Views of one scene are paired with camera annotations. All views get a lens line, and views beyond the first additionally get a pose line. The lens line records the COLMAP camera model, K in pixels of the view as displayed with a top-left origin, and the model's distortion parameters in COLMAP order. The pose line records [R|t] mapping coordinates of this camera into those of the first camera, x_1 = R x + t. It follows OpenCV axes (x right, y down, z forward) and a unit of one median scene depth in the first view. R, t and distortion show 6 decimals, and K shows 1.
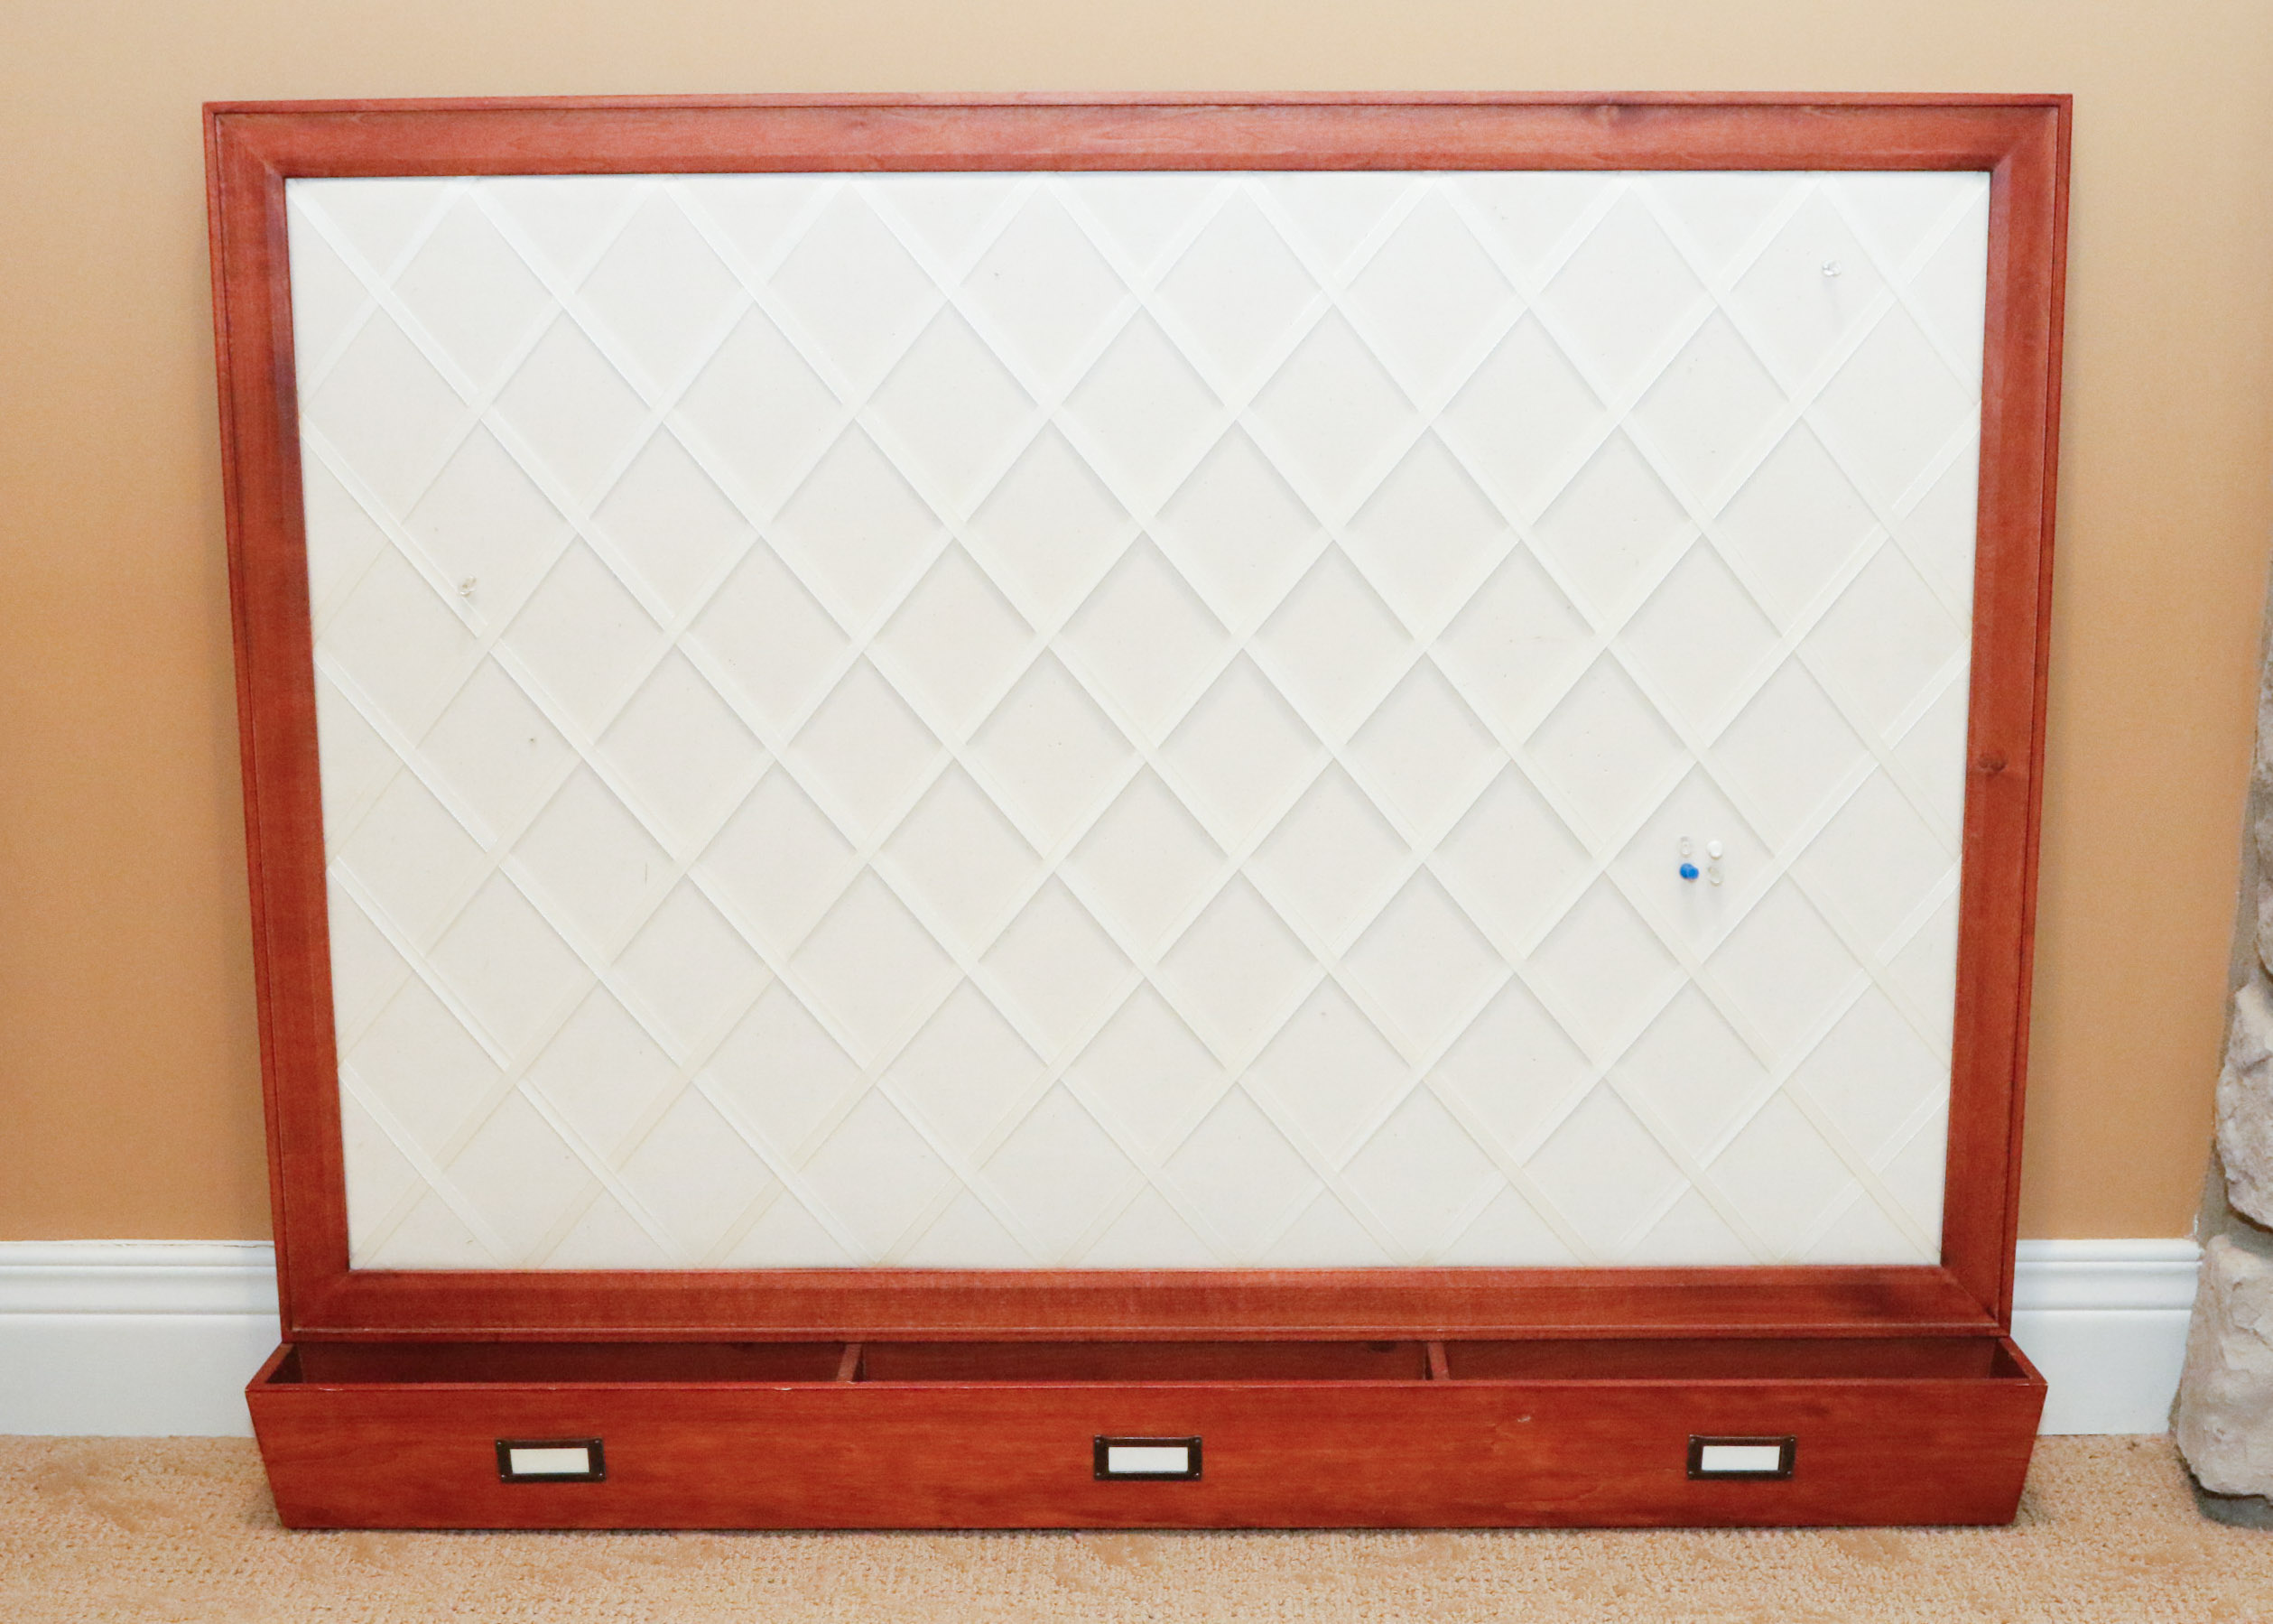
lens RADIAL K [[2985.9, 0, 1136.5], [0, 2985.9, 812.0], [0, 0, 1]] dist [-0.135773, -0.032915]
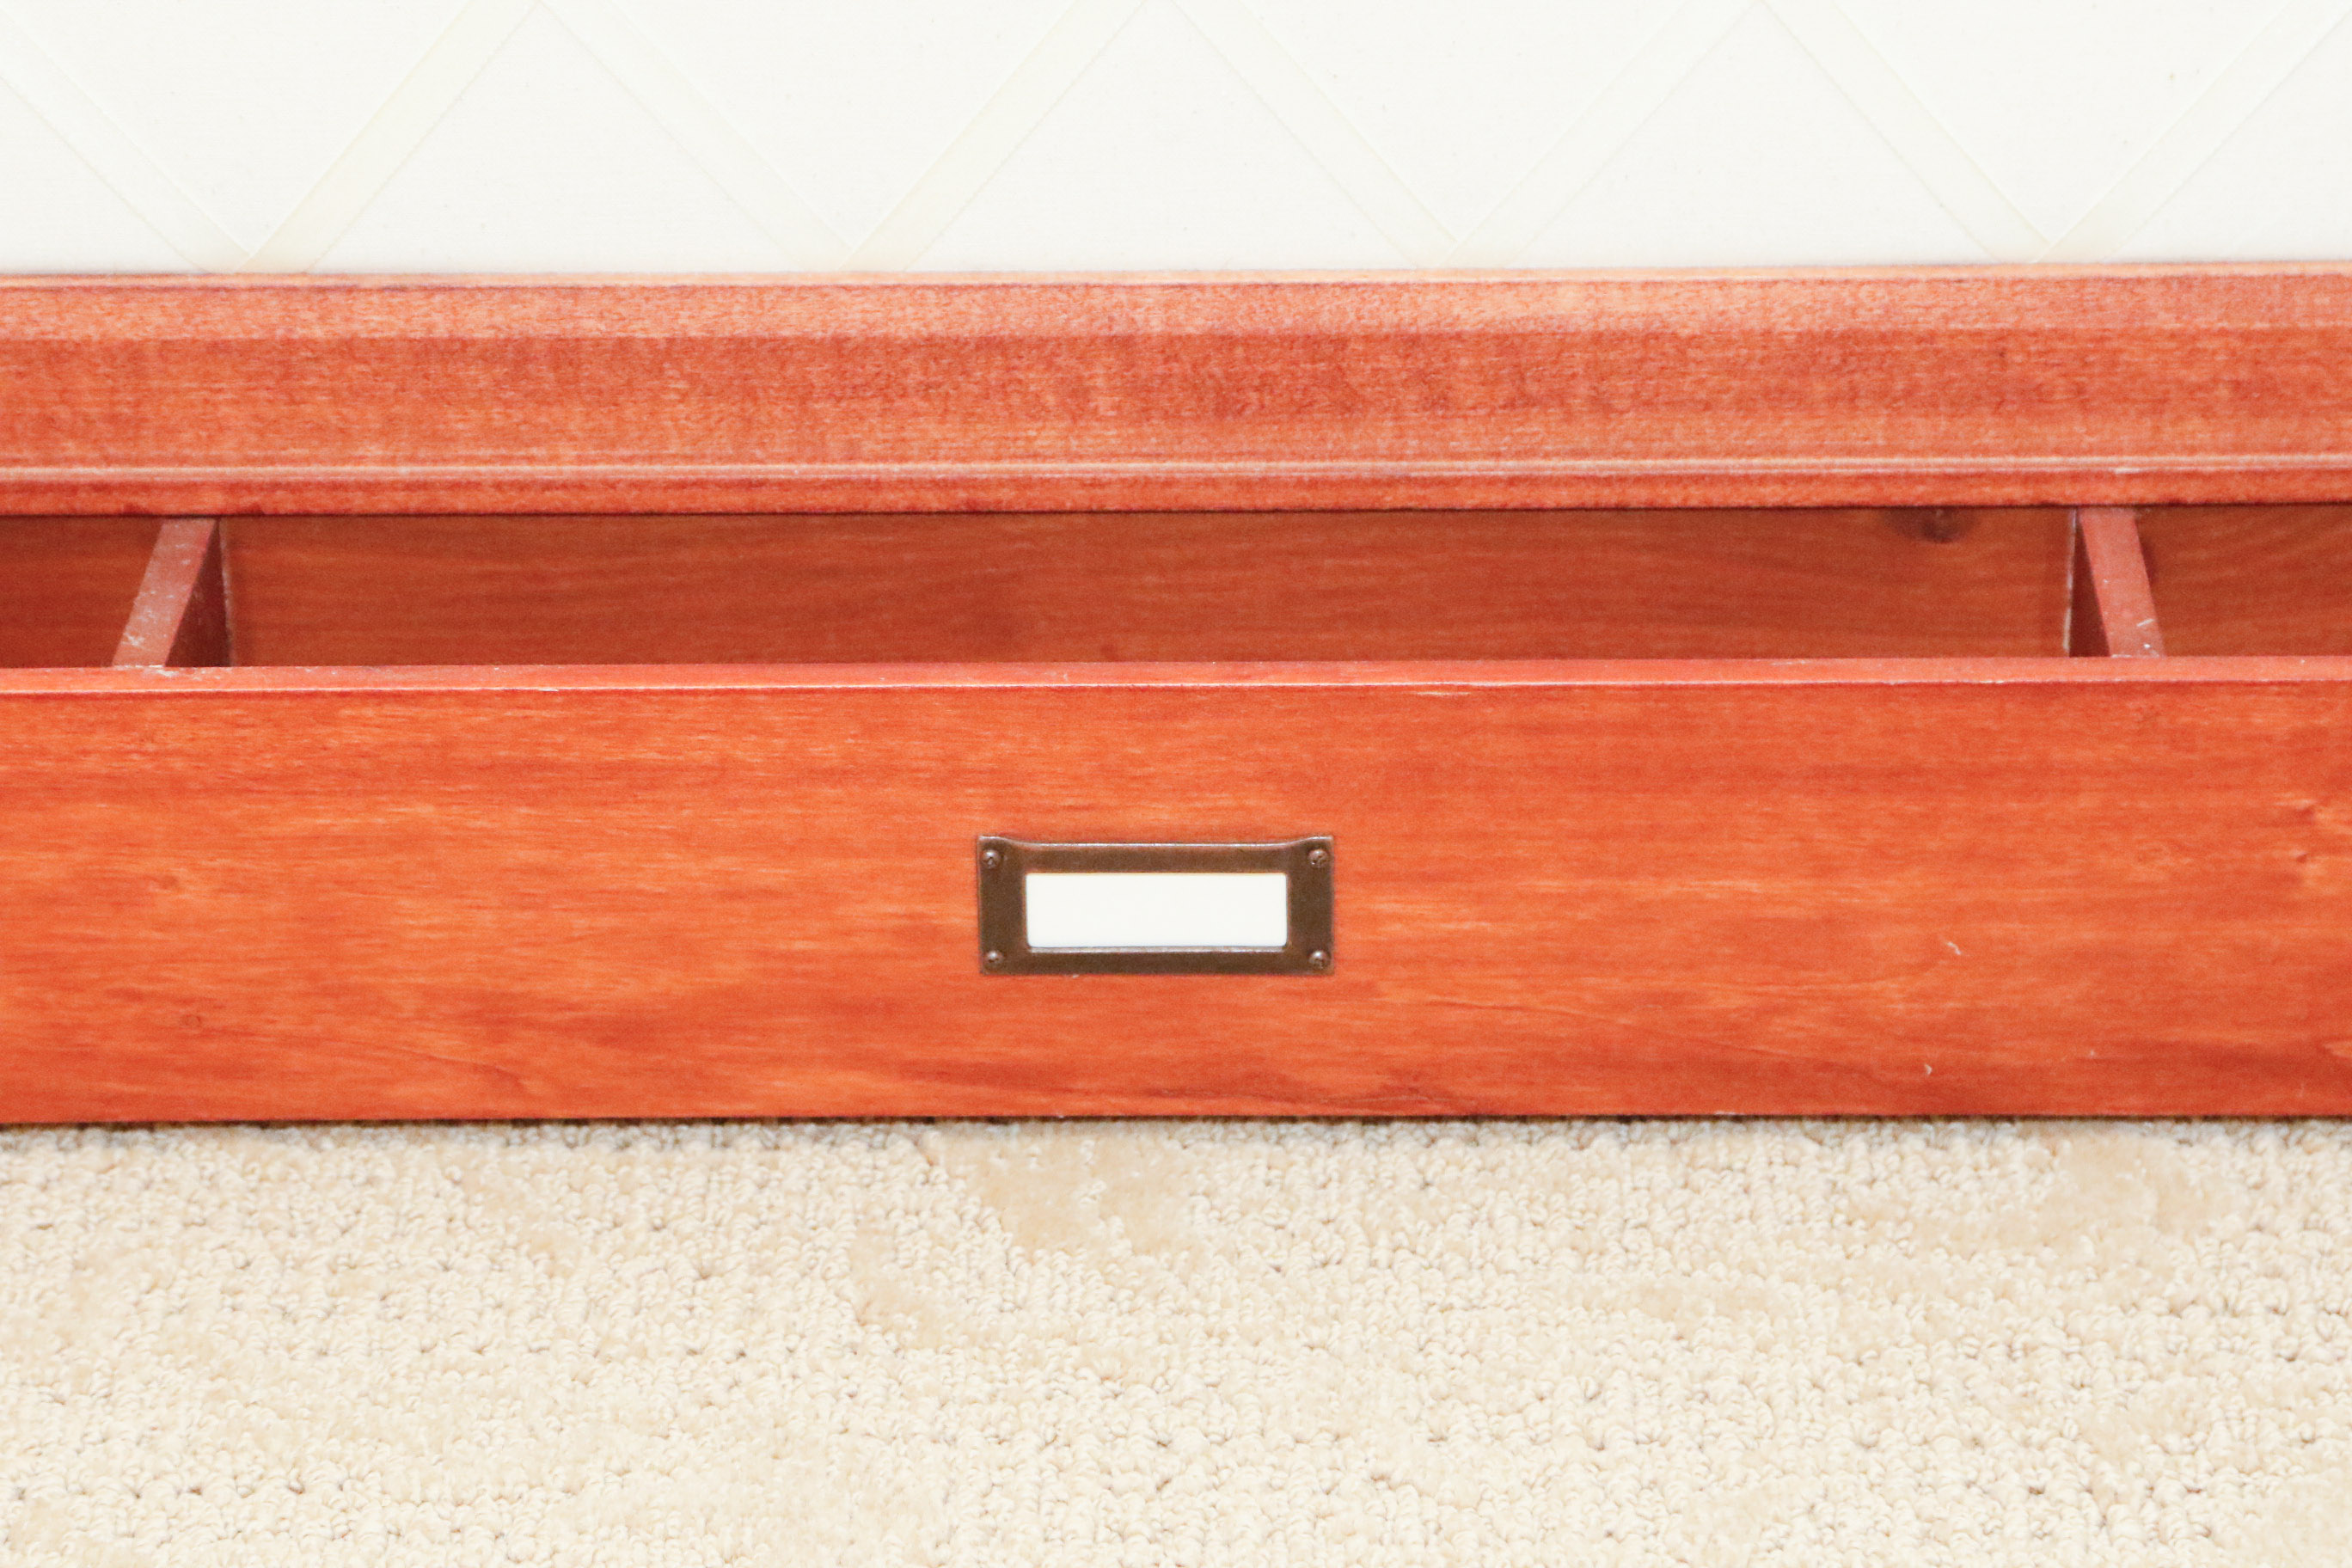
lens RADIAL K [[7189.3, 0, 1176.0], [0, 7189.3, 784.0], [0, 0, 1]] dist [0.342931, -1.145322]
pose [[0.999983, -0.002903, -0.004985, 0.009334], [0.004131, 0.963524, 0.267589, 0.008081], [0.004026, -0.267605, 0.963520, 0.282998]]
